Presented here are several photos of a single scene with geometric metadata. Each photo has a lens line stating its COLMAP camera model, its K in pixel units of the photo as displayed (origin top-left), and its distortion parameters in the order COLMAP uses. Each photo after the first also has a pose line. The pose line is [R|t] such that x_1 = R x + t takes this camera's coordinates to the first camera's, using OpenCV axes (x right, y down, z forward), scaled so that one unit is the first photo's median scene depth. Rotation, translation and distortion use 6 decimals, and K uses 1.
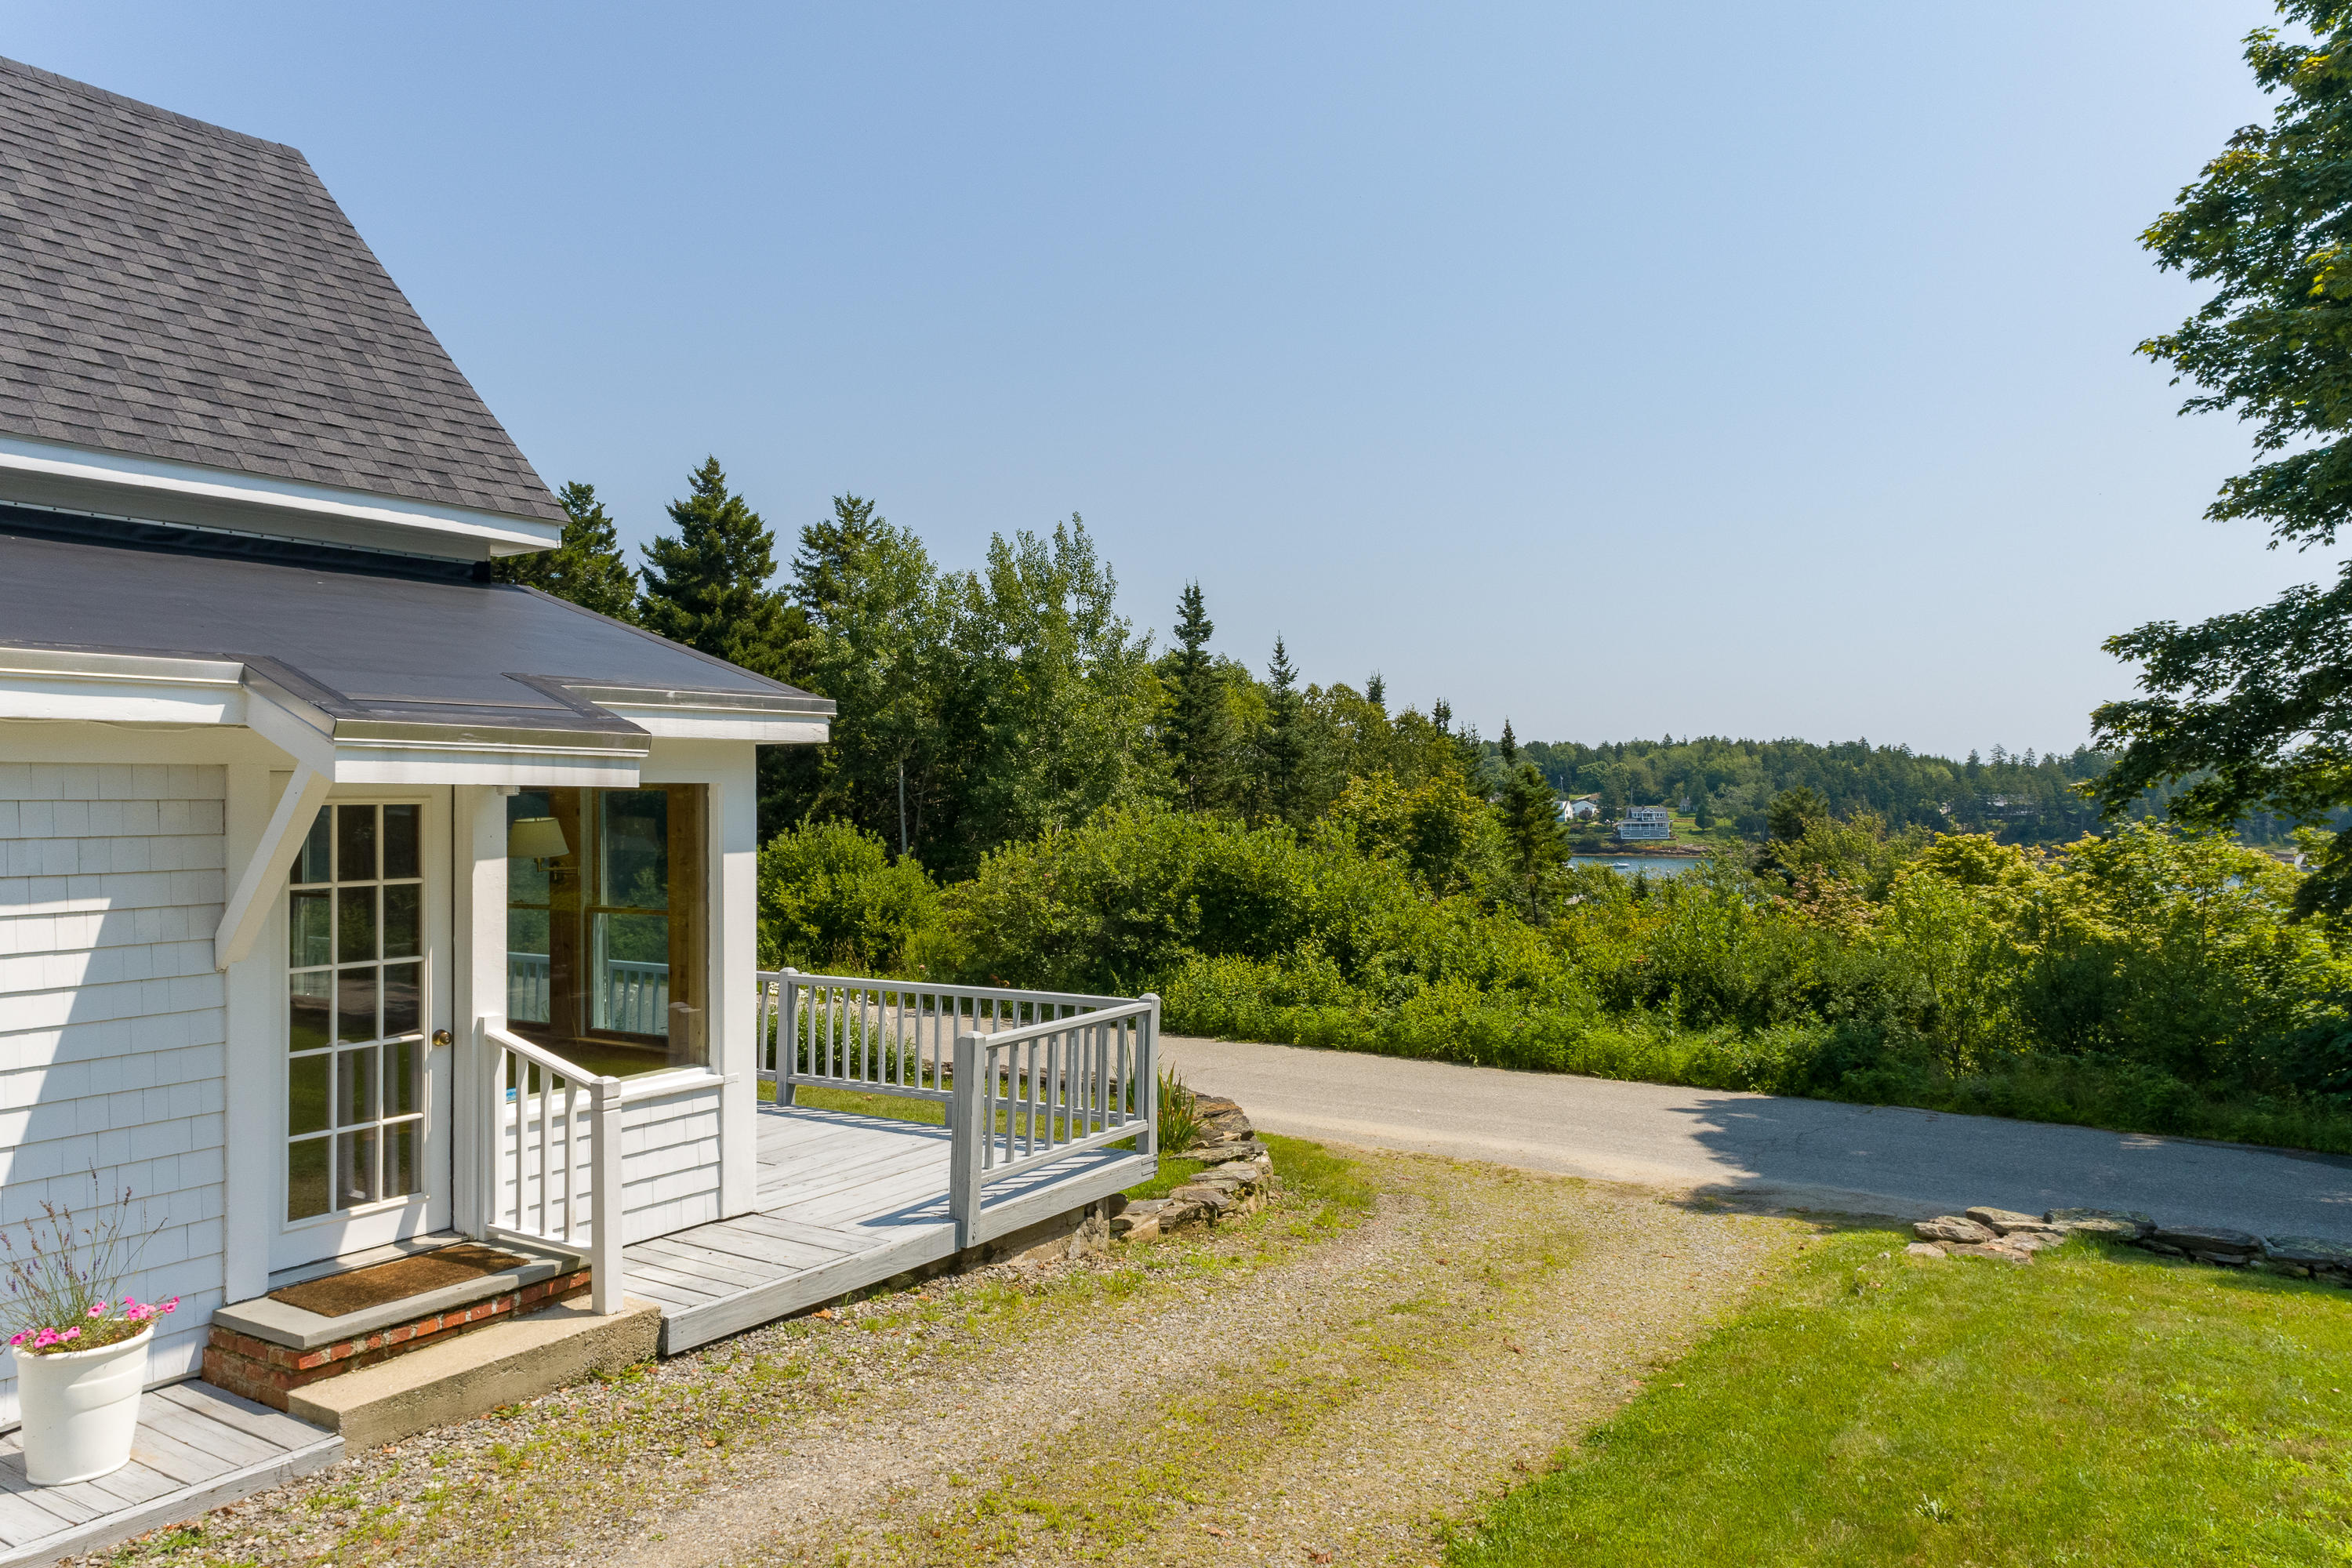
lens RADIAL K [[1619.8, 0, 1200.6], [0, 1619.8, 778.9], [0, 0, 1]] dist [0.037393, 0.002471]
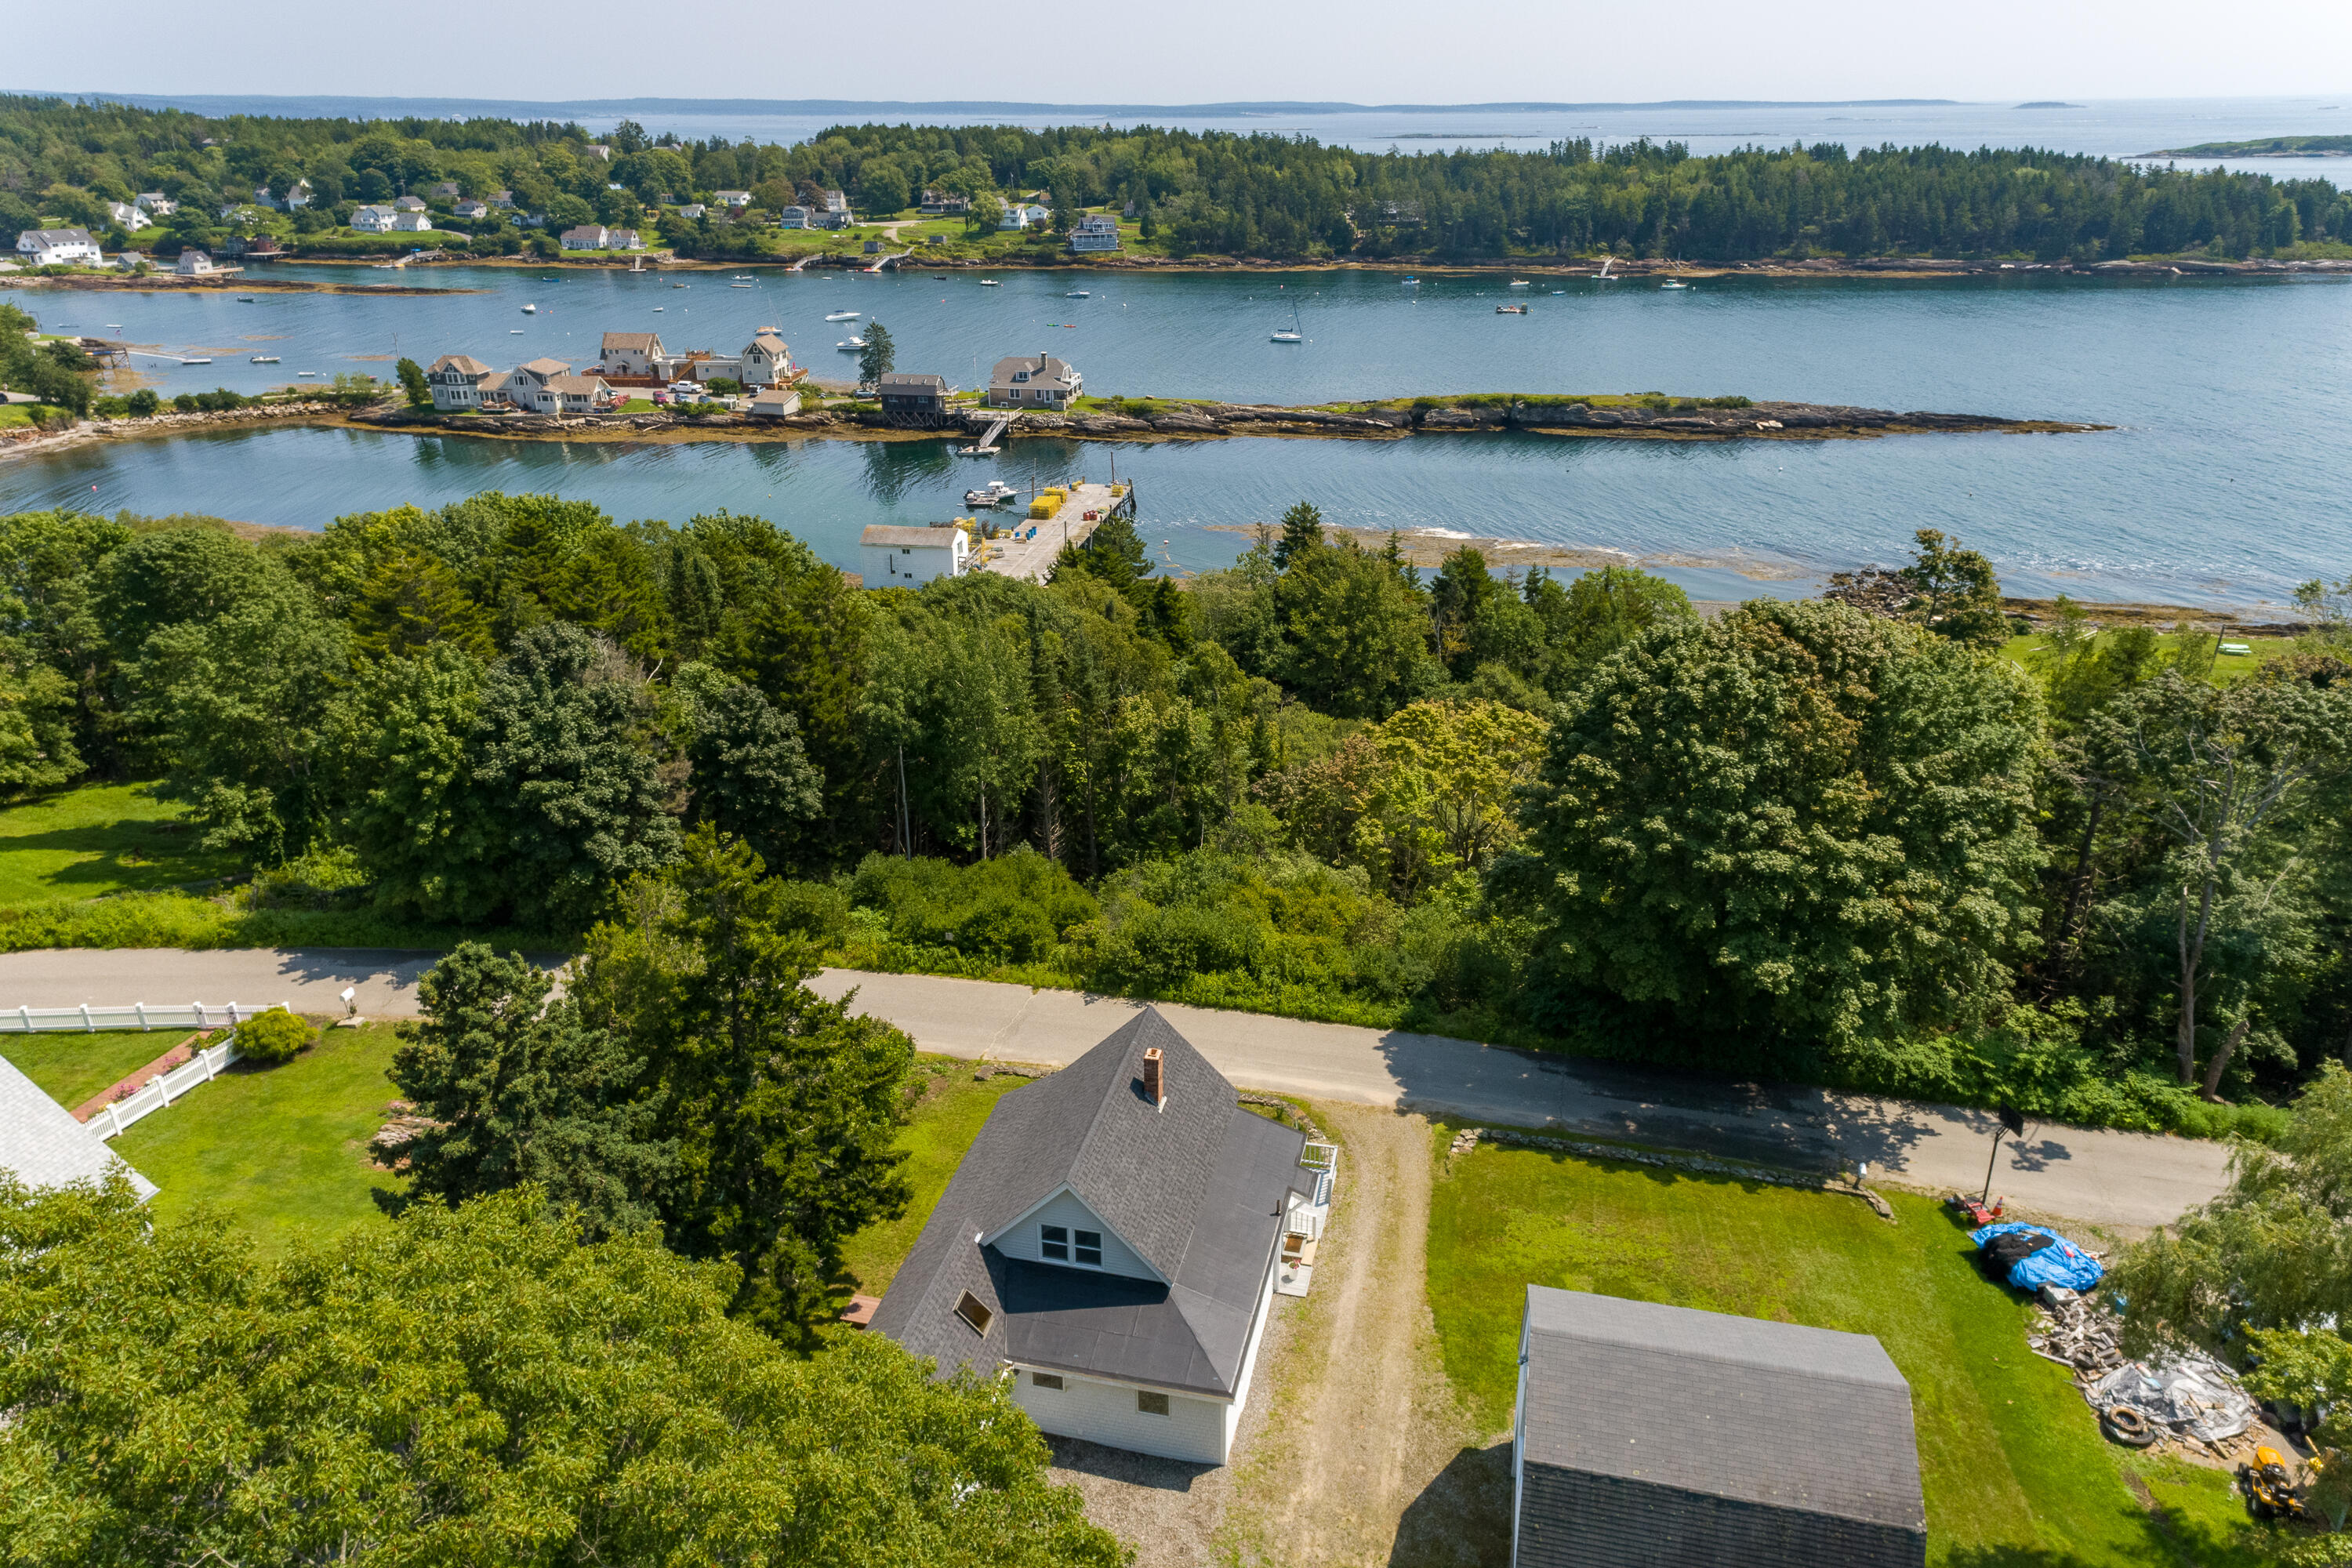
lens RADIAL K [[1616.9, 0, 1192.0], [0, 1616.9, 788.6], [0, 0, 1]] dist [0.036566, 0.006912]
pose [[0.940028, -0.131471, 0.314743, -0.052660], [-0.009690, 0.912070, 0.409921, -0.082361], [-0.340960, -0.388387, 0.856097, -0.078645]]
